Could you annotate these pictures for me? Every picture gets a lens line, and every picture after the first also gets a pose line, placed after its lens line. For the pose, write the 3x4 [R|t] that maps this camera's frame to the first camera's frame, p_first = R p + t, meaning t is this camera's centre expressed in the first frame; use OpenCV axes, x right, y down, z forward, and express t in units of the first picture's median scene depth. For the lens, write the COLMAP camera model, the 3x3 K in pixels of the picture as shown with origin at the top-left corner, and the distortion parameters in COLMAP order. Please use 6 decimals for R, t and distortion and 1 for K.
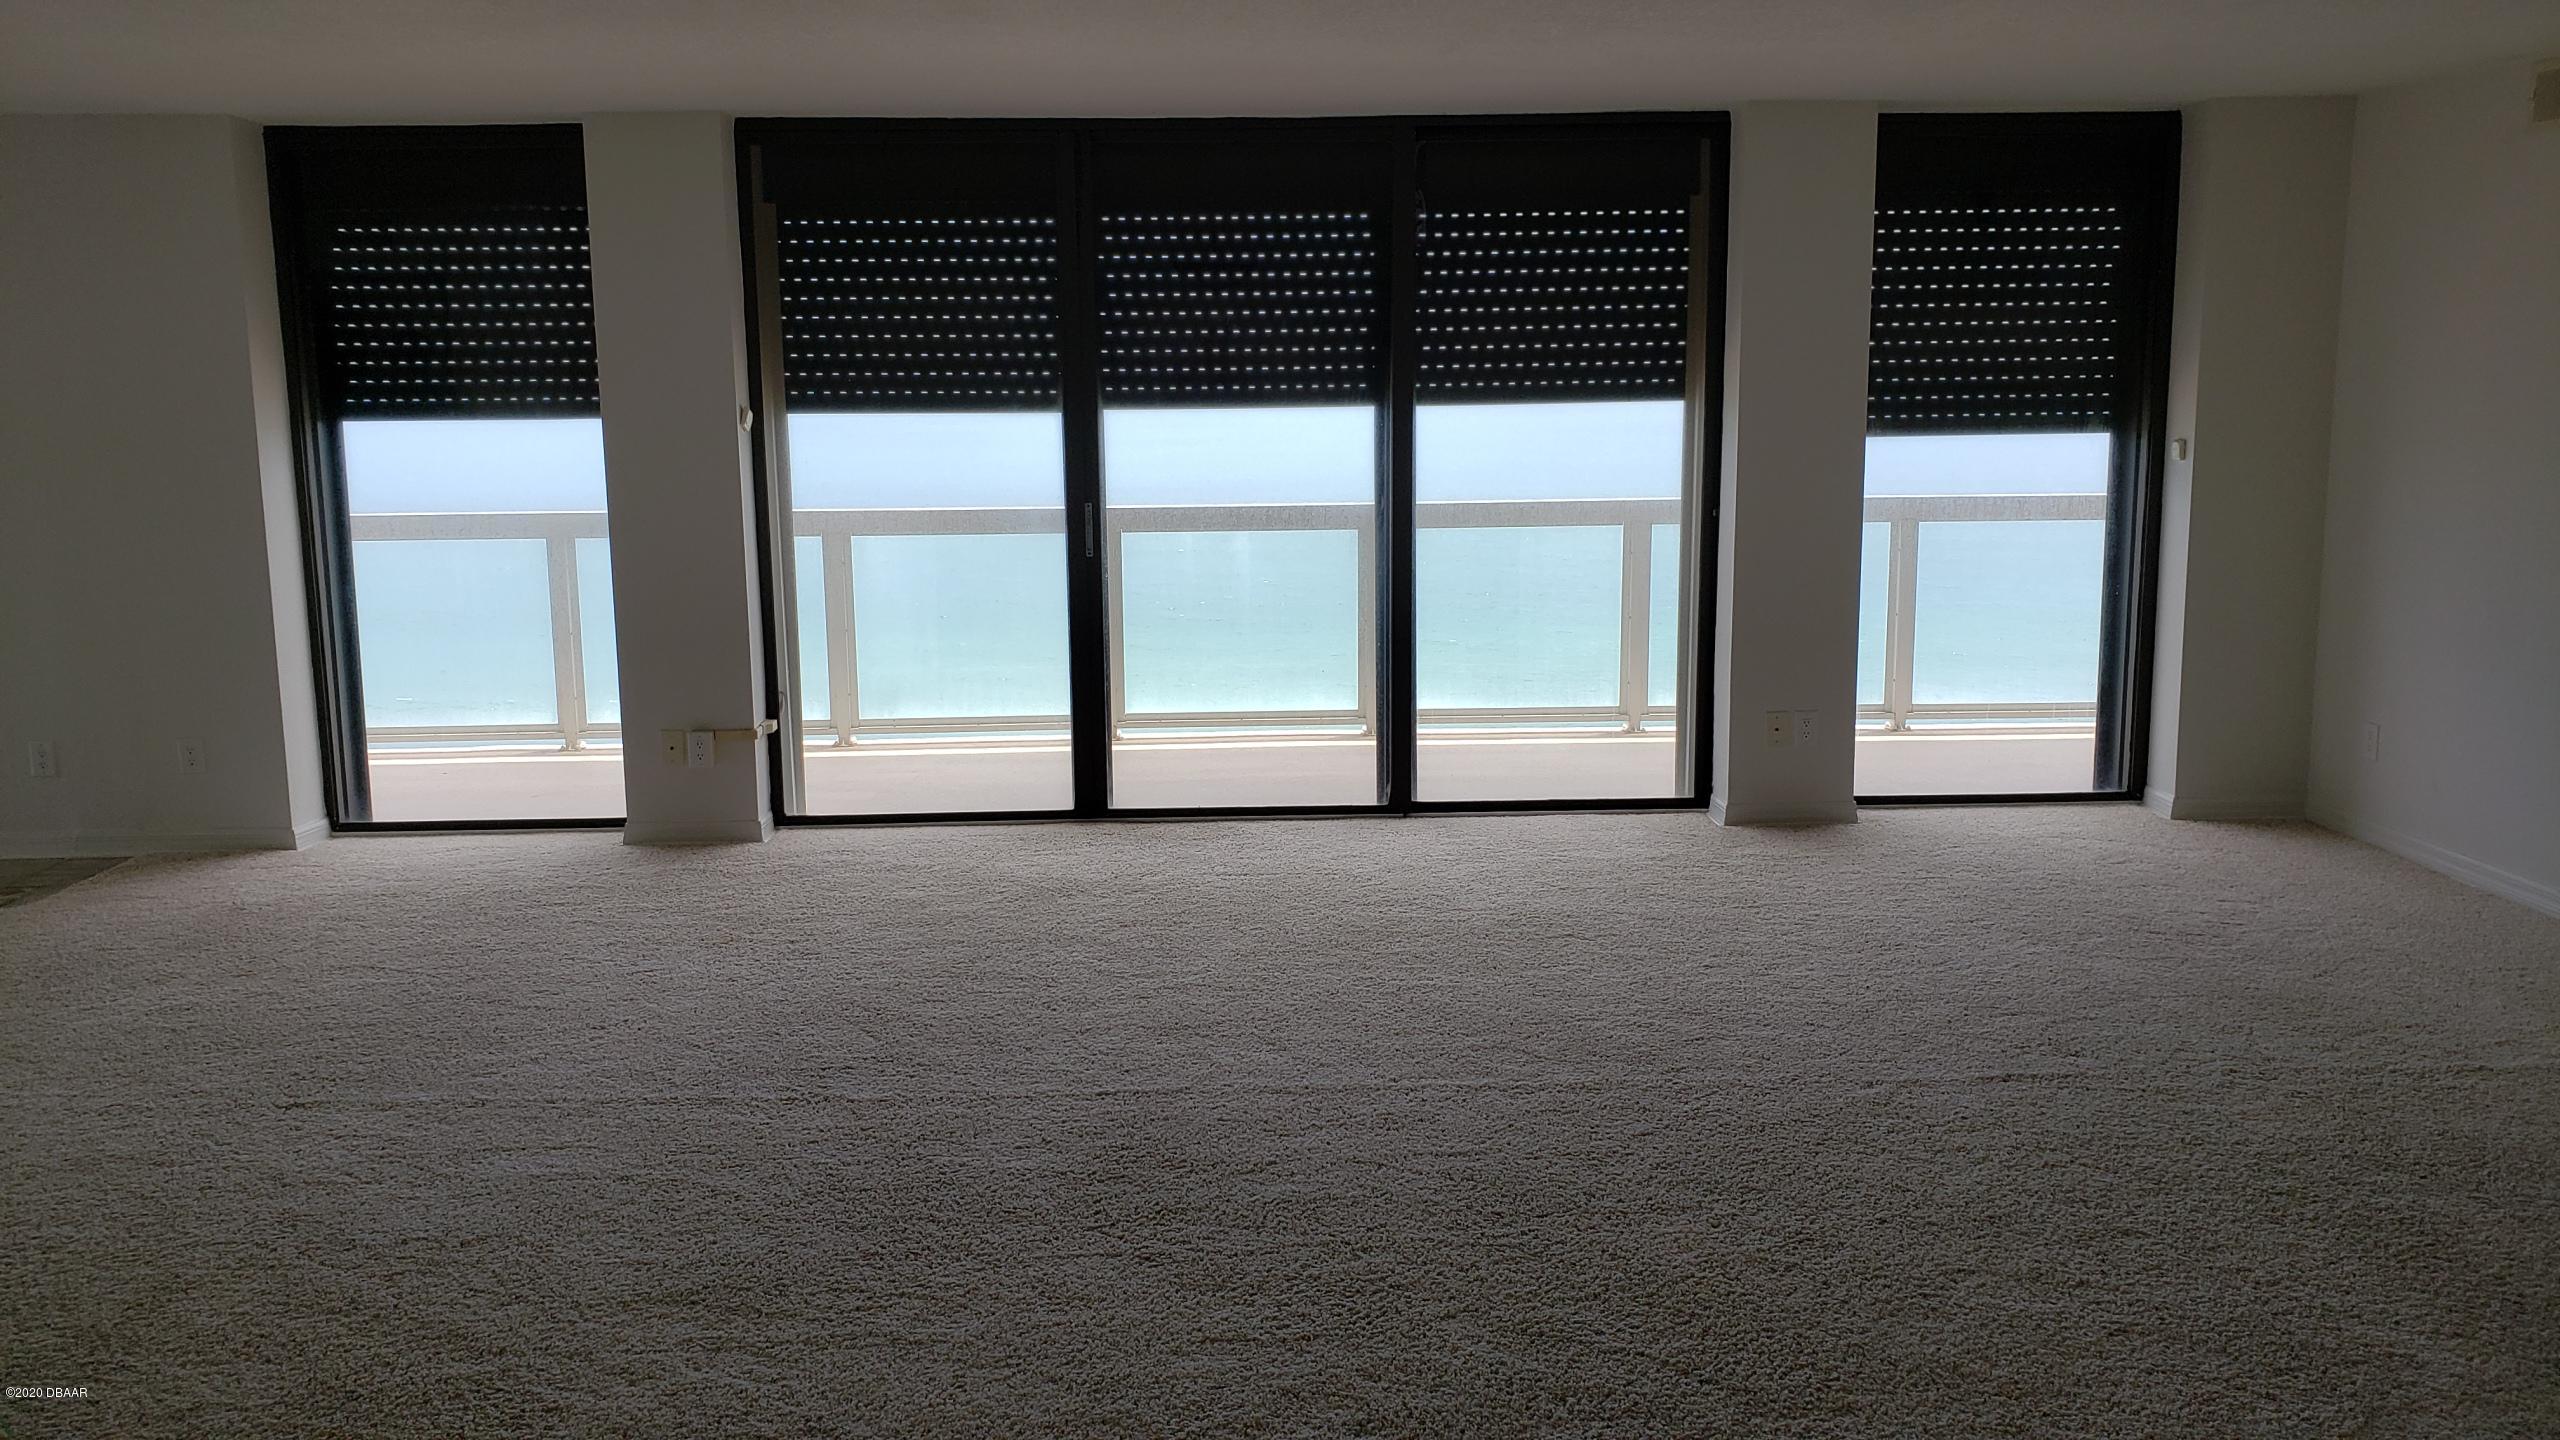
lens RADIAL K [[2061.1, 0, 1291.2], [0, 2061.1, 680.0], [0, 0, 1]] dist [0.064098, -0.005307]
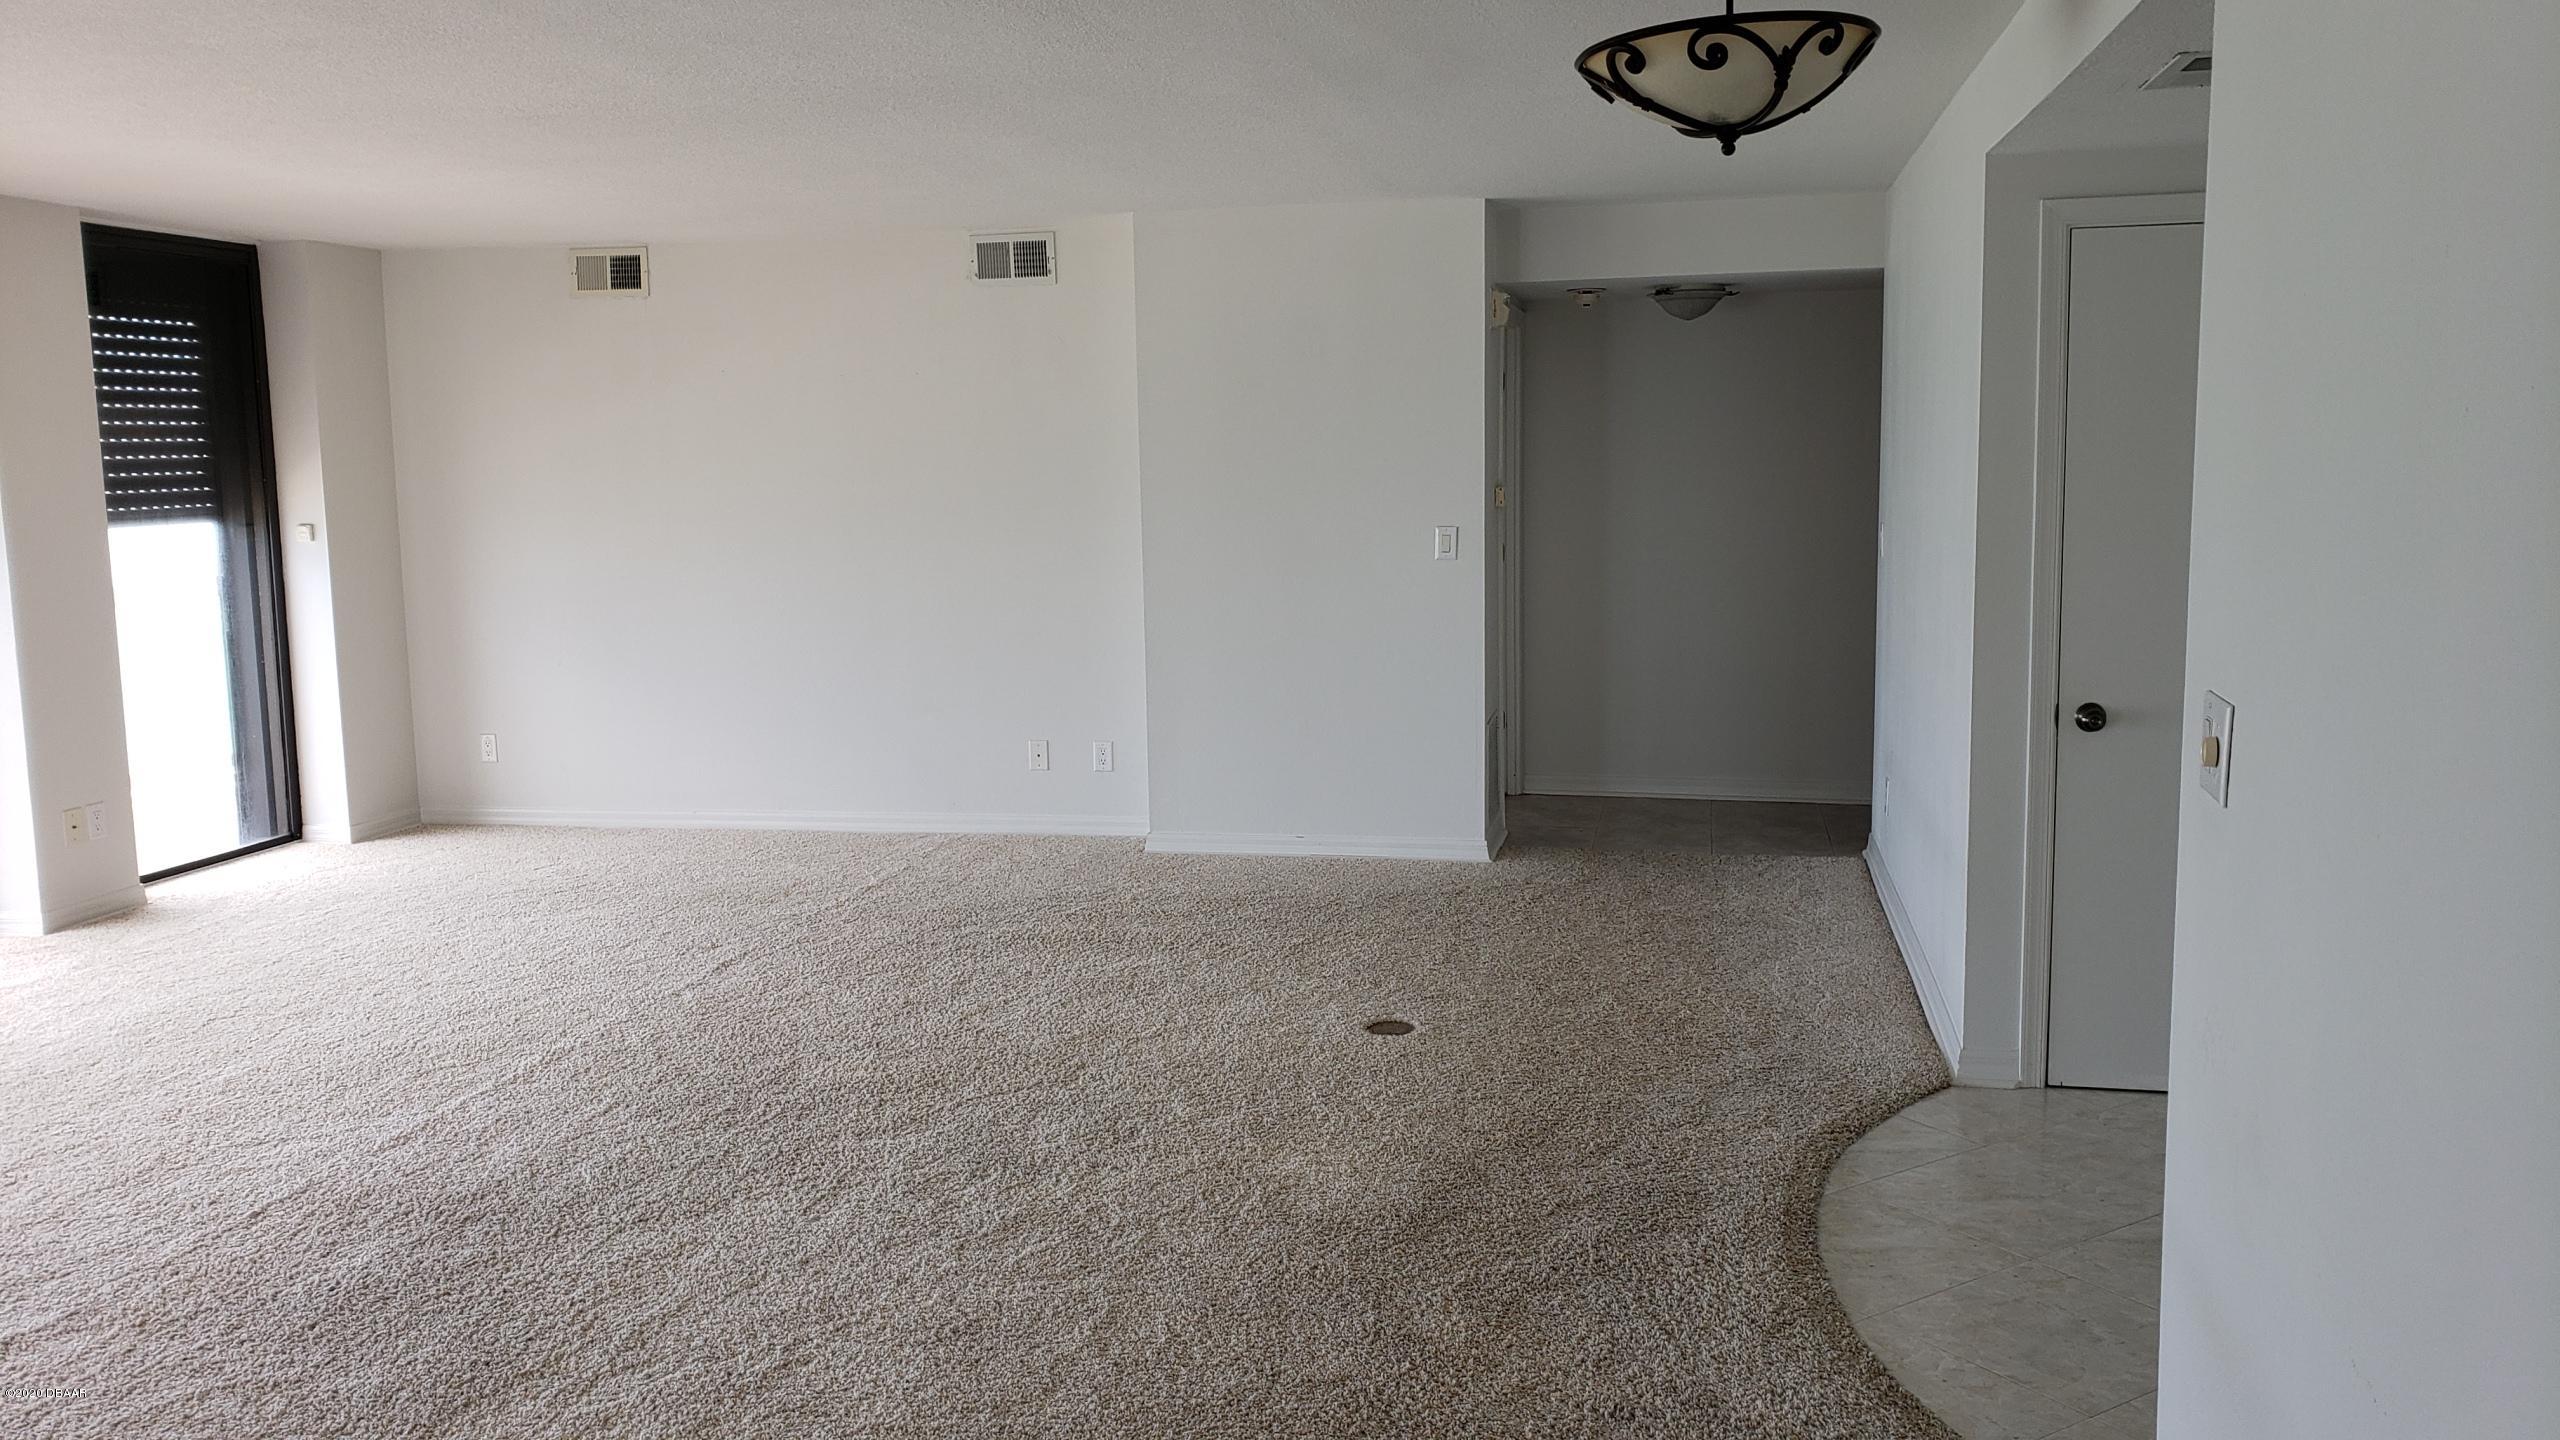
lens RADIAL K [[2061.1, 0, 1291.2], [0, 2061.1, 680.0], [0, 0, 1]] dist [0.064098, -0.005307]
pose [[0.259652, -0.122839, 0.957858, -0.605411], [0.162091, 0.983349, 0.082169, -0.034564], [-0.952002, 0.133925, 0.275240, 0.157480]]
